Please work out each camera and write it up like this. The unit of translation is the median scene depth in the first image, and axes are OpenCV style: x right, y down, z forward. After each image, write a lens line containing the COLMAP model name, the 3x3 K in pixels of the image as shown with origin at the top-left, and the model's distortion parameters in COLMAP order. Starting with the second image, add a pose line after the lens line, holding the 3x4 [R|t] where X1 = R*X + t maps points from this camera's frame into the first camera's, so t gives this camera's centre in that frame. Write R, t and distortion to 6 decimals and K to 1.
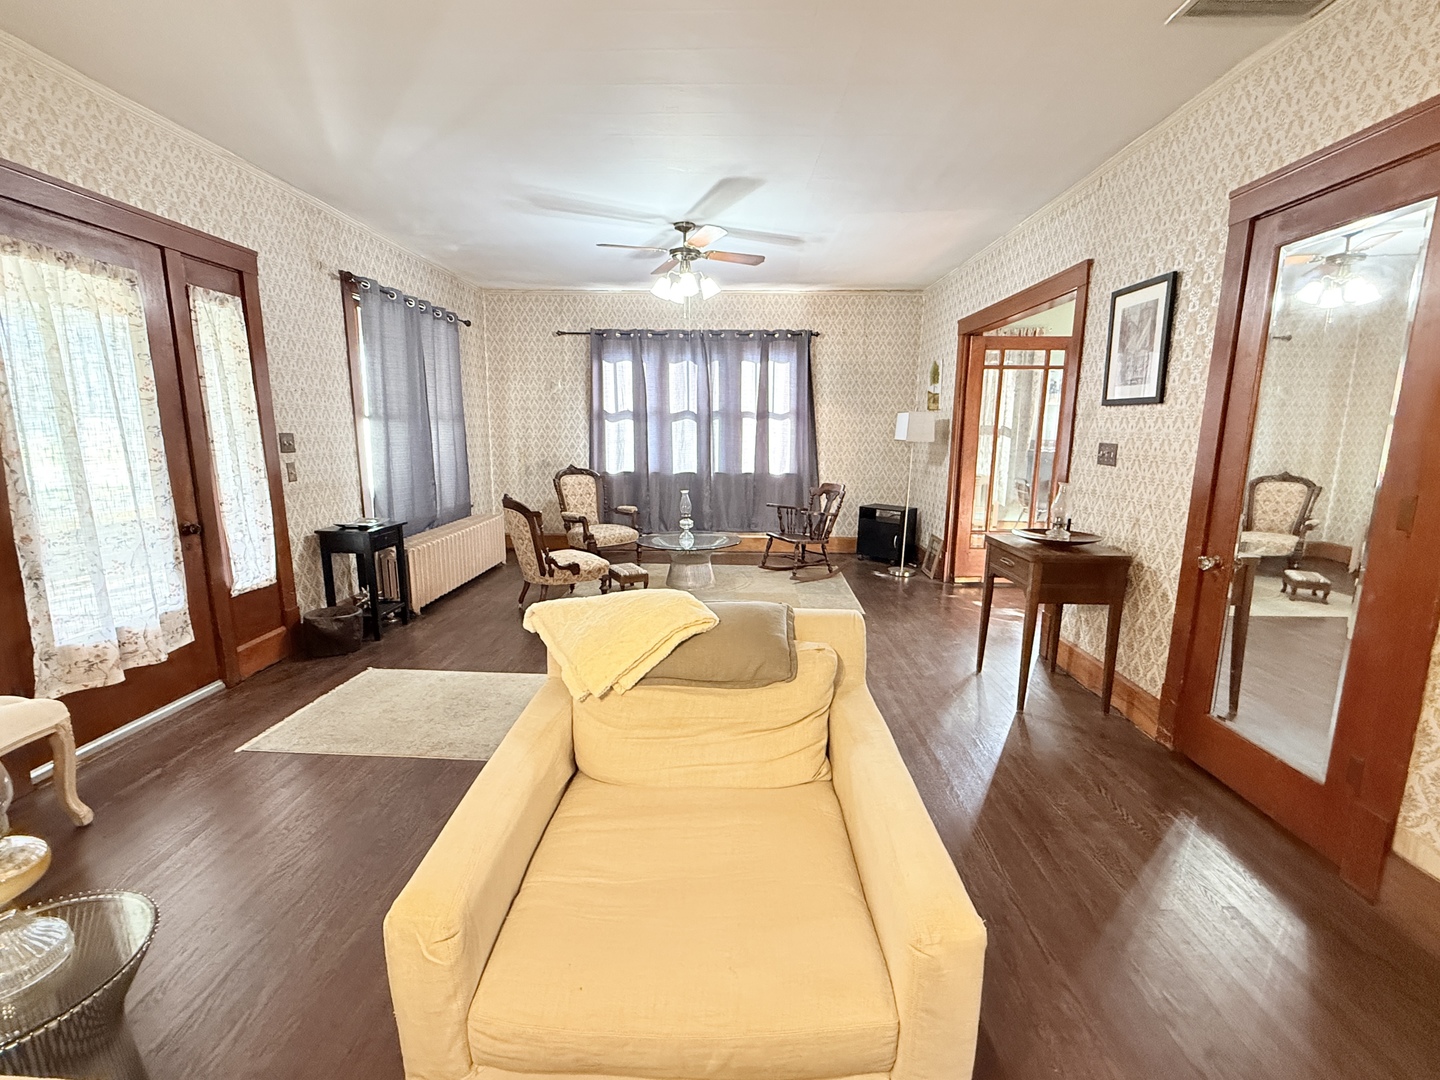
lens RADIAL K [[630.9, 0, 723.3], [0, 630.9, 547.5], [0, 0, 1]] dist [0.001798, -0.000922]
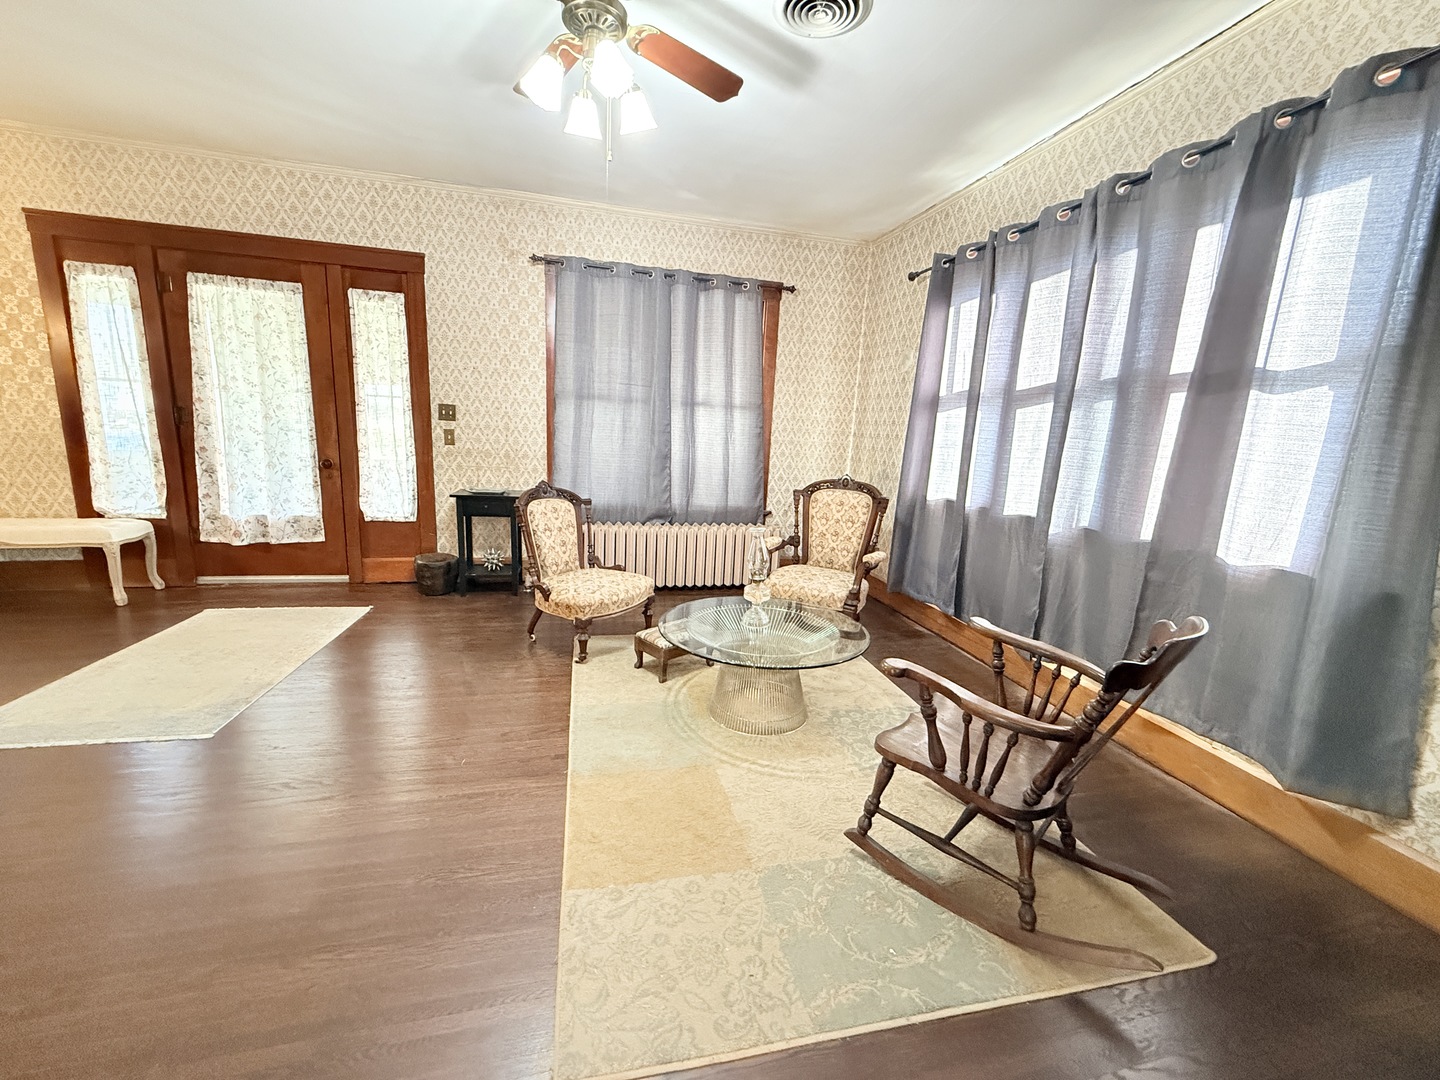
lens RADIAL K [[576.0, 0, 728.2], [0, 576.0, 539.3], [0, 0, 1]] dist [0.000368, -0.000121]
pose [[0.256782, 0.184729, -0.948651, 0.408619], [-0.229634, 0.965116, 0.125777, -0.148748], [0.938793, 0.185545, 0.290244, 0.944281]]
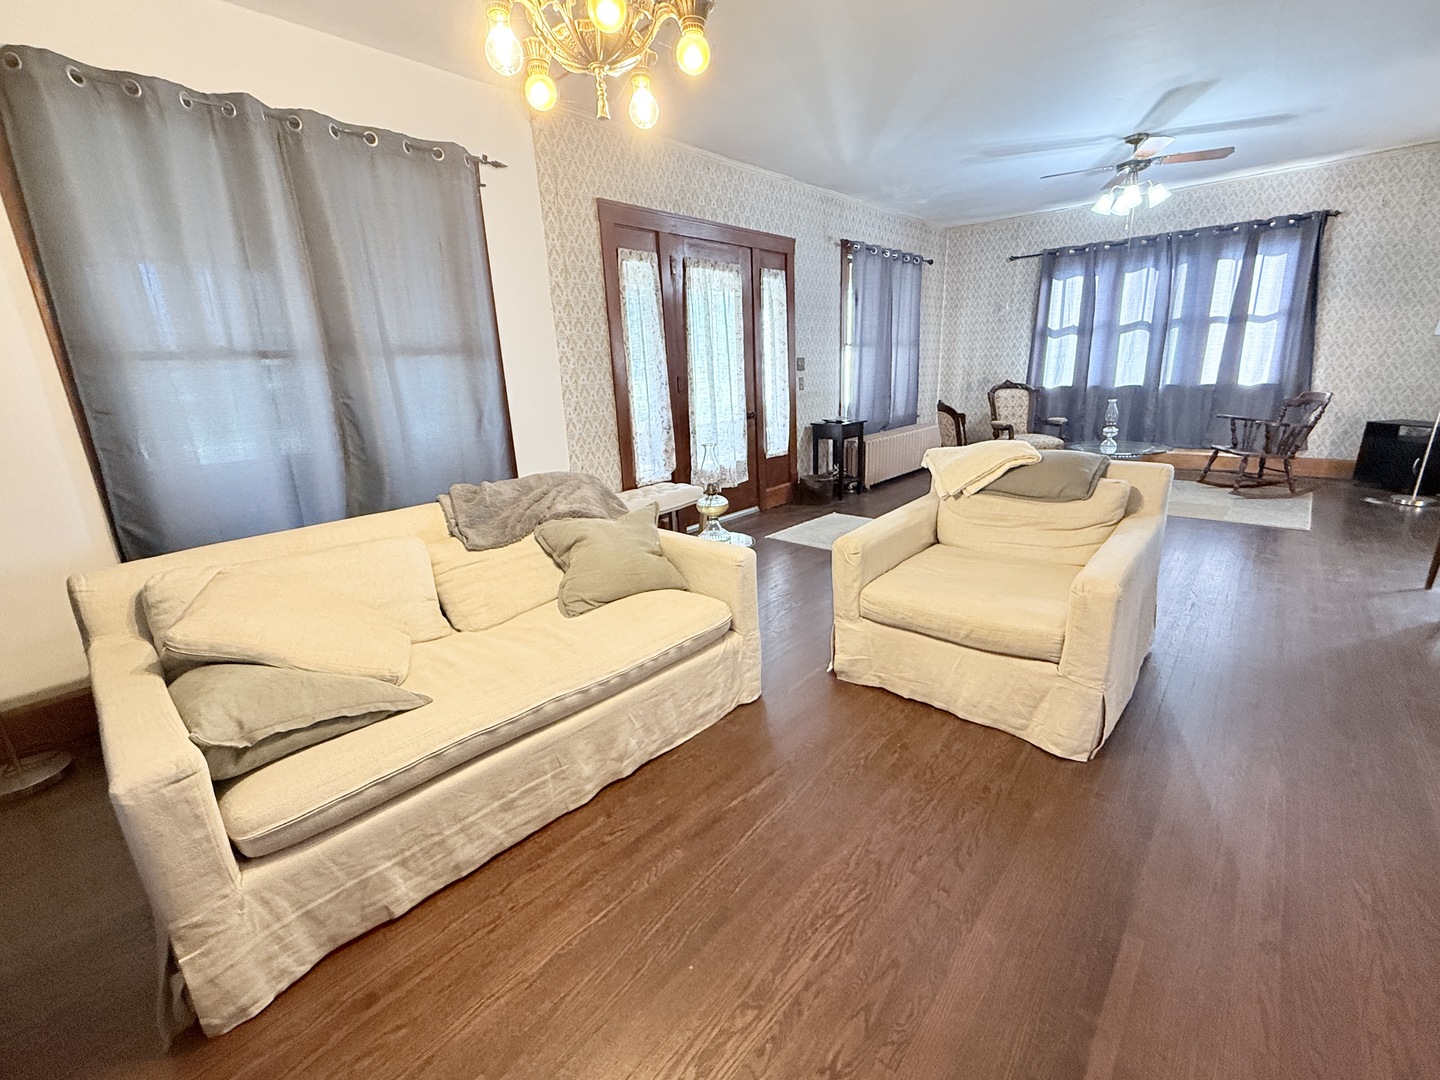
lens RADIAL K [[630.9, 0, 728.8], [0, 630.9, 539.3], [0, 0, 1]] dist [0.001798, -0.000922]
pose [[0.770913, 0.128419, -0.623860, 0.144549], [-0.071414, 0.990715, 0.115688, 0.070446], [0.632924, -0.044633, 0.772926, -0.244957]]
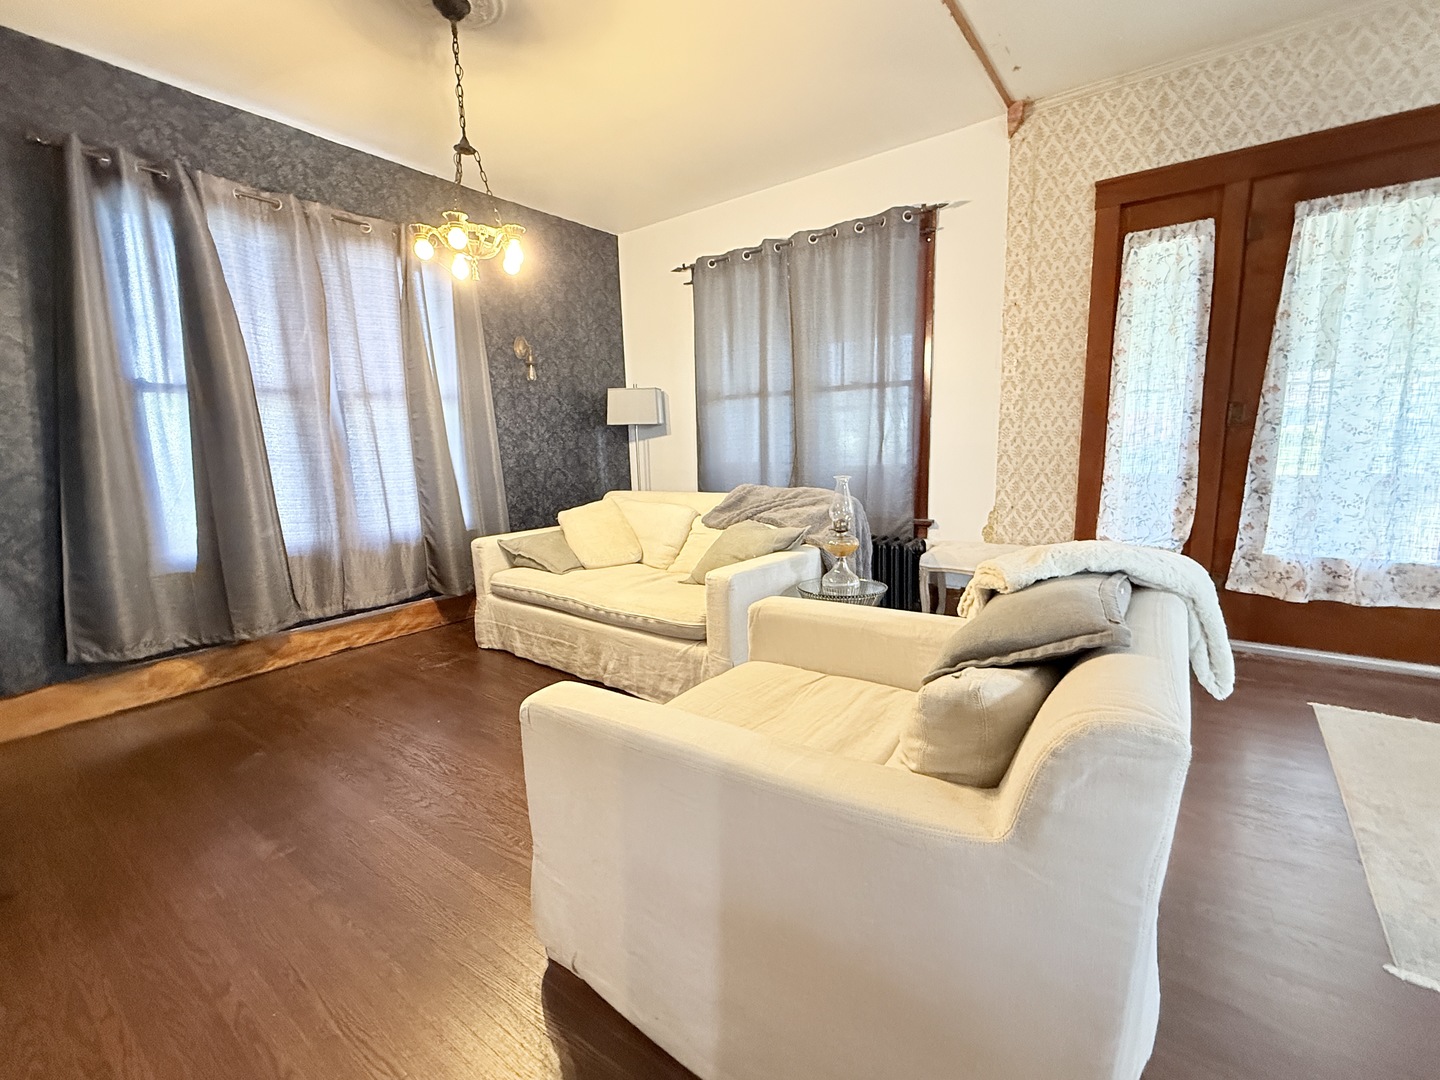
lens RADIAL K [[630.9, 0, 714.0], [0, 630.9, 539.5], [0, 0, 1]] dist [0.001798, -0.000922]
pose [[-0.582657, 0.134551, -0.801503, 0.251375], [-0.130664, 0.957862, 0.255786, -0.018768], [0.802146, 0.253763, -0.540525, 0.410328]]
